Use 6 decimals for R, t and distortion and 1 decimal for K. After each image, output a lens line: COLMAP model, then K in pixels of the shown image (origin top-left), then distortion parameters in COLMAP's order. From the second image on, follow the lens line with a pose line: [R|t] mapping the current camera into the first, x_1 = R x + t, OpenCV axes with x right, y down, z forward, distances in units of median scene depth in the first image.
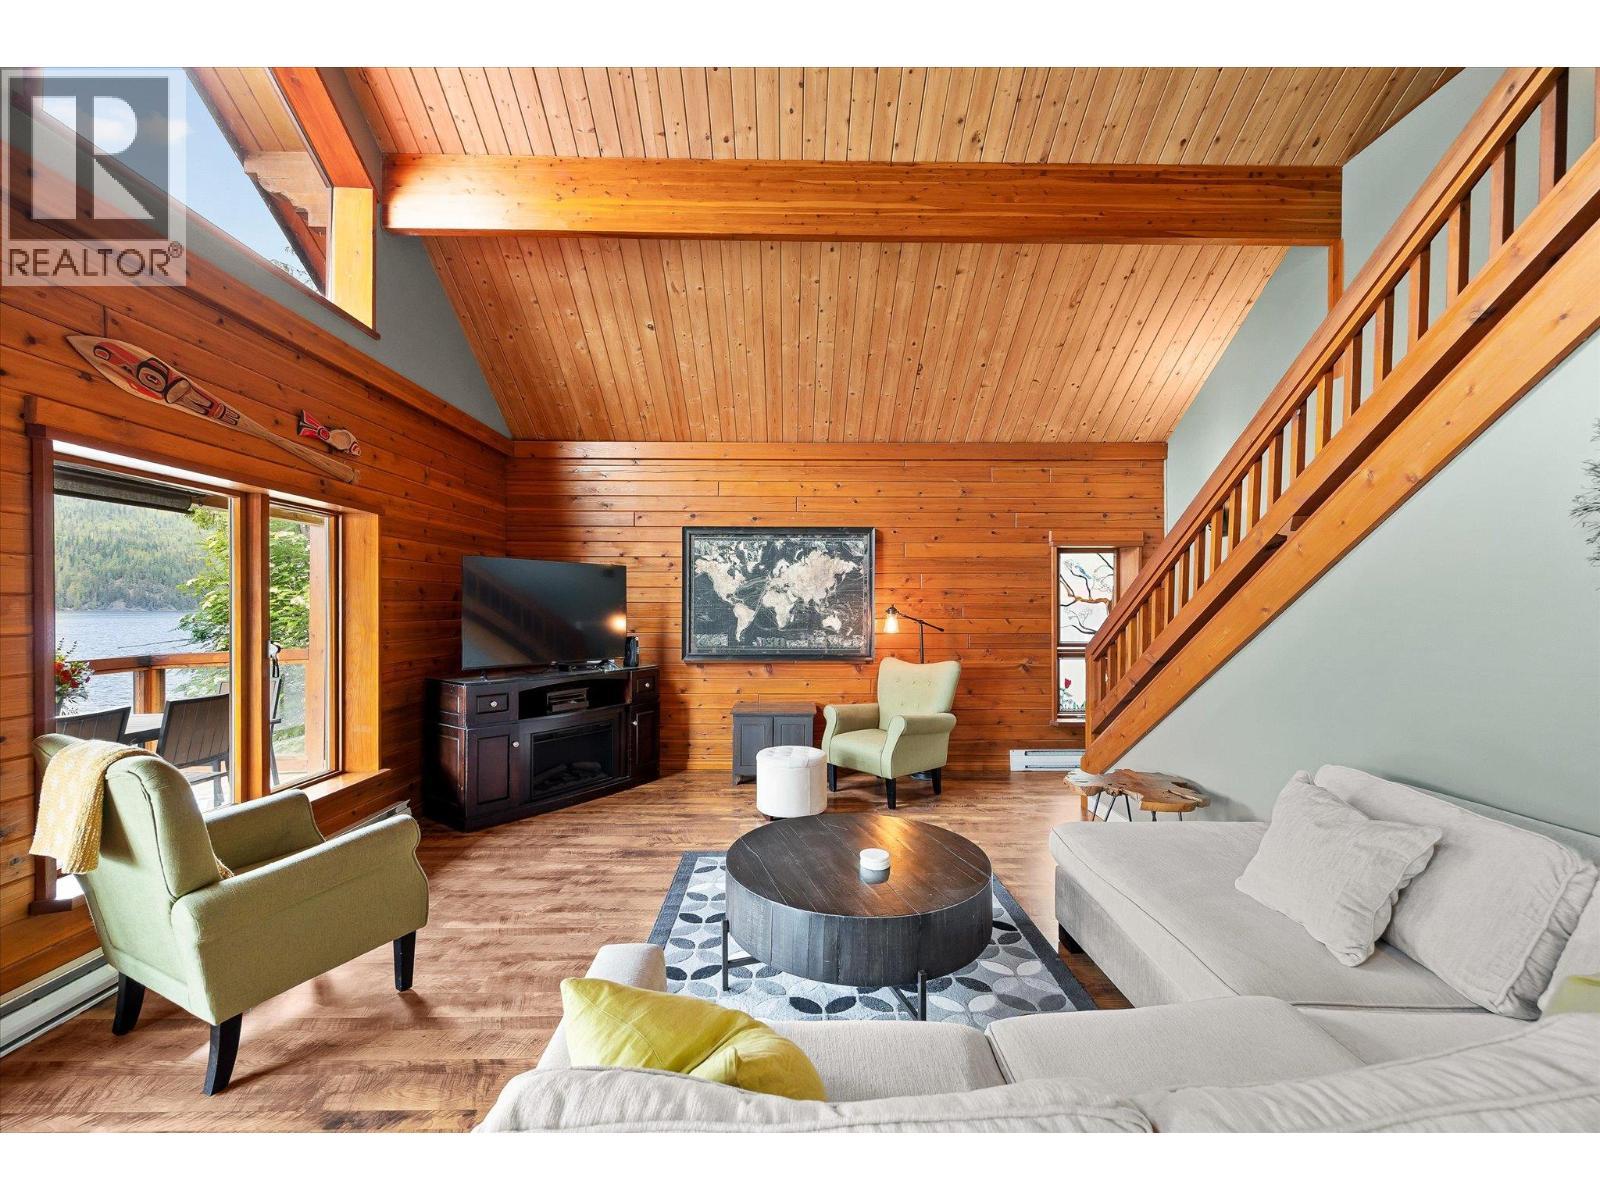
lens RADIAL K [[645.6, 0, 798.1], [0, 645.6, 610.6], [0, 0, 1]] dist [0.000857, 0.000257]
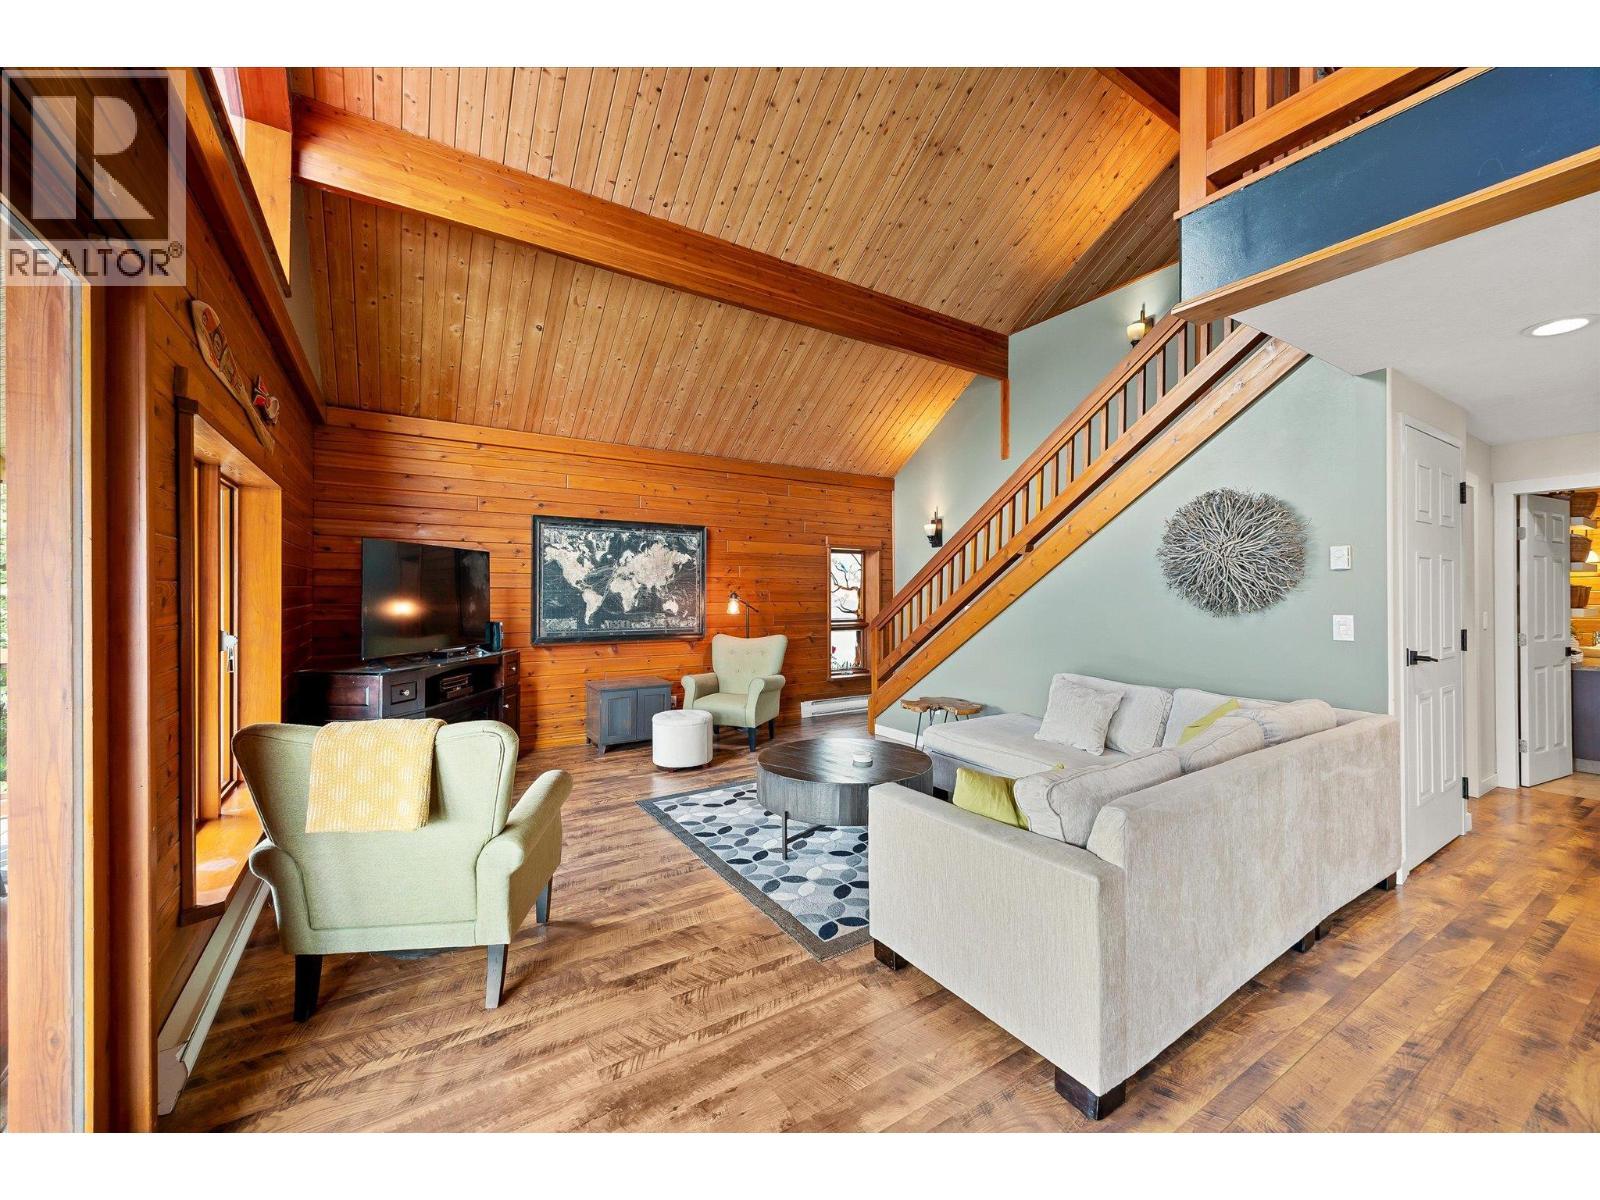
lens RADIAL K [[632.9, 0, 810.3], [0, 632.9, 595.7], [0, 0, 1]] dist [0.000027, 0.000033]
pose [[0.845342, -0.001081, 0.534224, -0.343296], [0.000494, 0.999999, 0.001243, -0.001857], [-0.534225, -0.000787, 0.845342, -0.094471]]
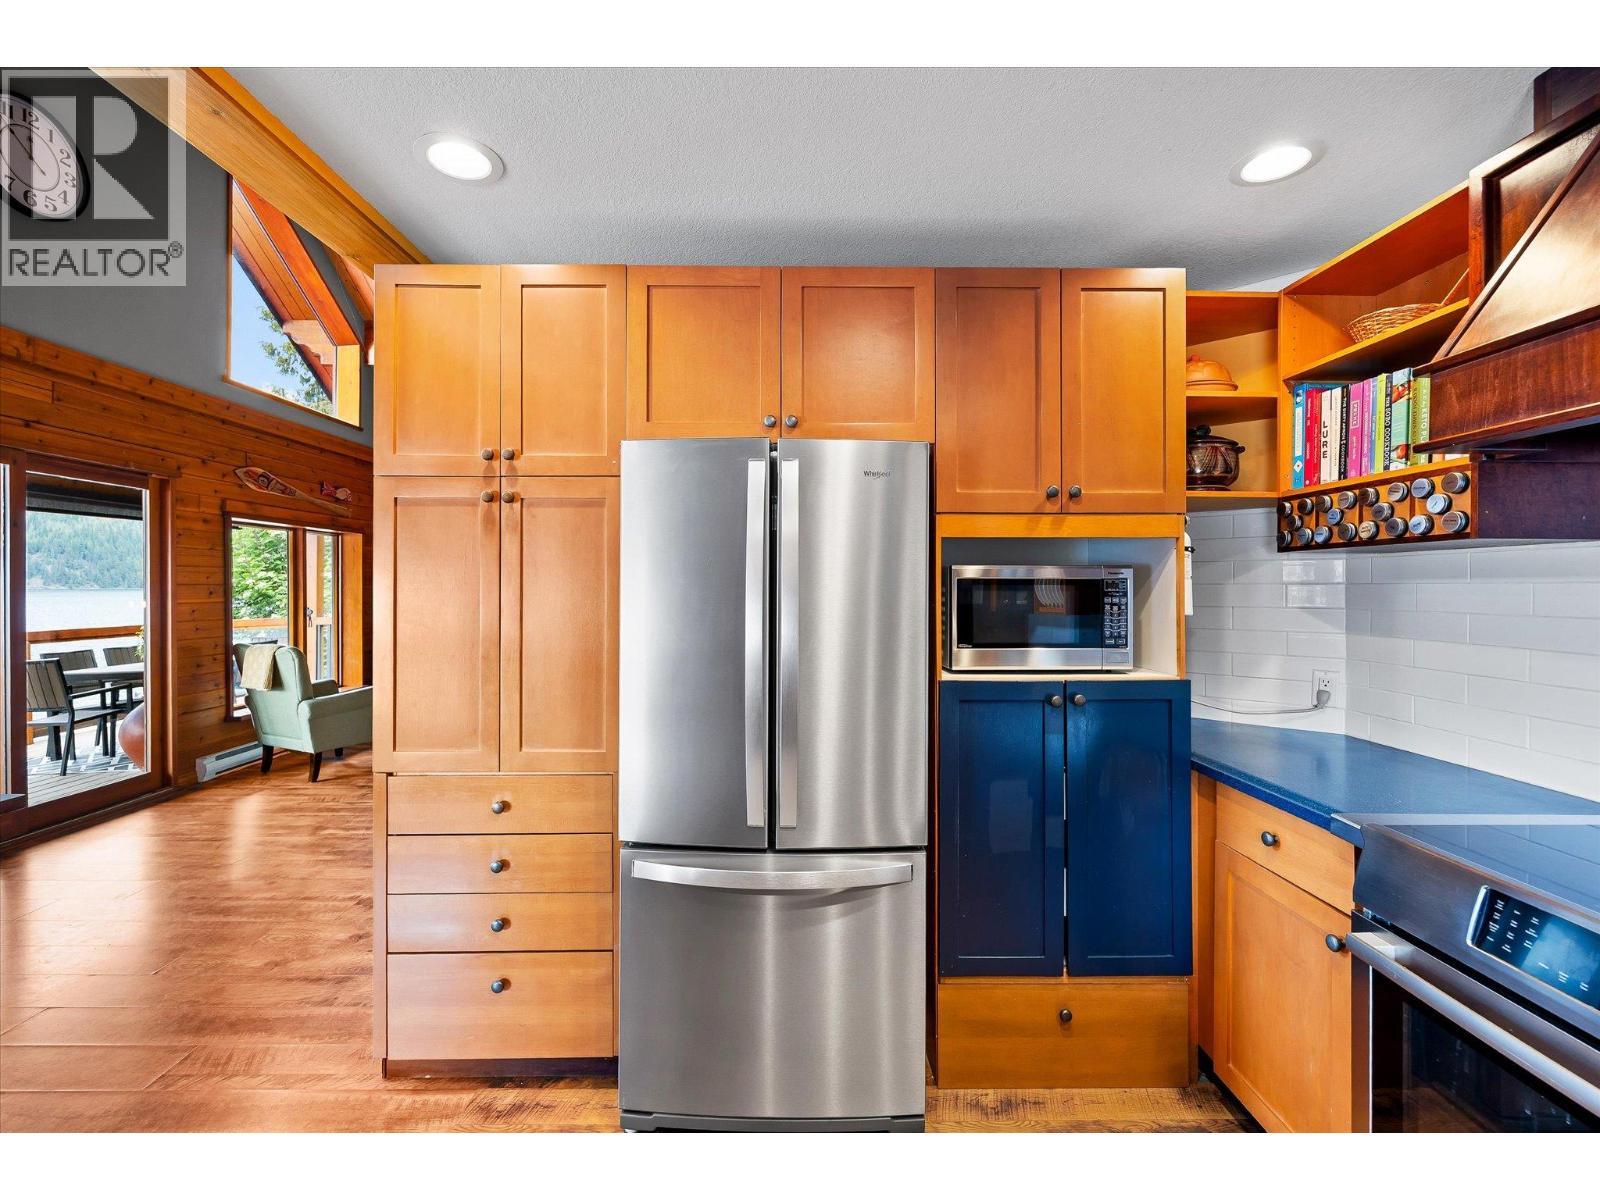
lens RADIAL K [[726.1, 0, 795.8], [0, 726.1, 586.3], [0, 0, 1]] dist [0.001542, 0.000287]
pose [[1.000000, -0.000481, 0.000394, 0.334094], [0.000482, 0.999997, -0.002579, -0.004573], [-0.000392, 0.002579, 0.999997, -0.621494]]
